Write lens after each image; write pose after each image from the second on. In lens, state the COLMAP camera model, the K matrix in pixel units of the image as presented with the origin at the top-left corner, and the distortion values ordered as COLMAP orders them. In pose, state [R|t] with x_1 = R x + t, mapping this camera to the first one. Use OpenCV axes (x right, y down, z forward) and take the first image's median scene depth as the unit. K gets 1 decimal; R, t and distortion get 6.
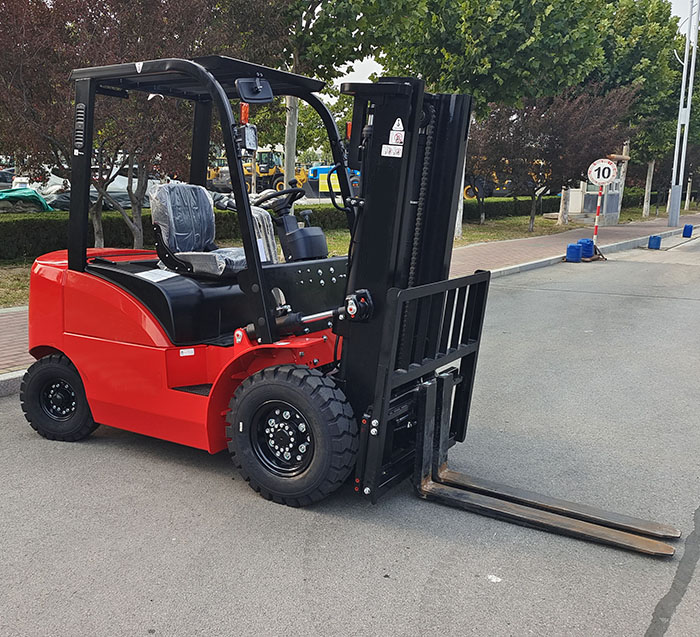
lens RADIAL K [[800.6, 0, 290.3], [0, 800.6, 316.9], [0, 0, 1]] dist [0.028353, 0.057685]
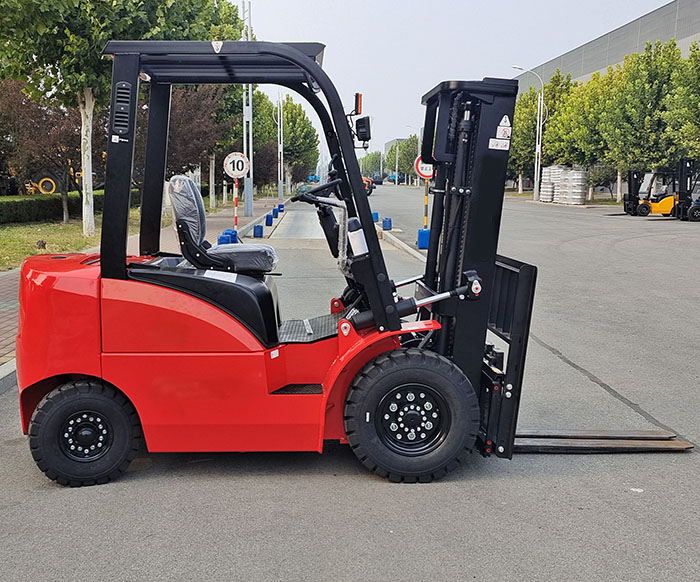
lens RADIAL K [[845.6, 0, 349.5], [0, 845.6, 318.4], [0, 0, 1]] dist [0.034786, -0.002370]
pose [[0.806062, -0.104497, 0.582533, -0.571656], [0.103744, 0.993997, 0.034755, -0.020654], [-0.582668, 0.032420, 0.812064, 0.124830]]
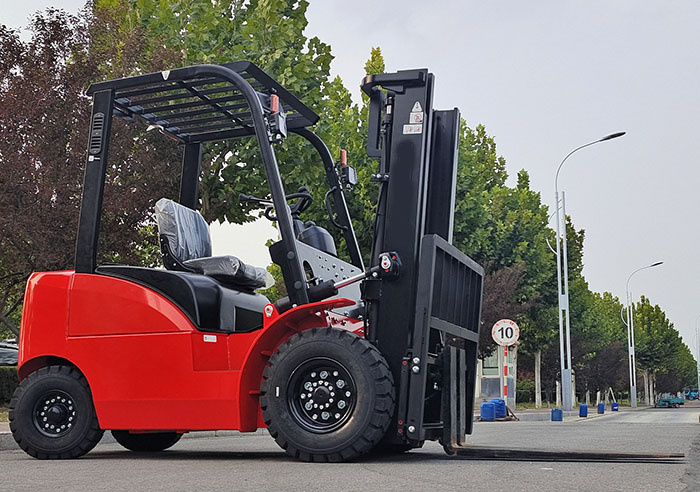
lens RADIAL K [[911.7, 0, 349.6], [0, 911.7, 310.1], [0, 0, 1]] dist [0.054507, -0.054266]
pose [[0.975376, -0.001021, 0.220547, -0.190217], [0.059912, 0.963612, -0.260506, 0.287754], [-0.212255, 0.267304, 0.939945, -0.112473]]
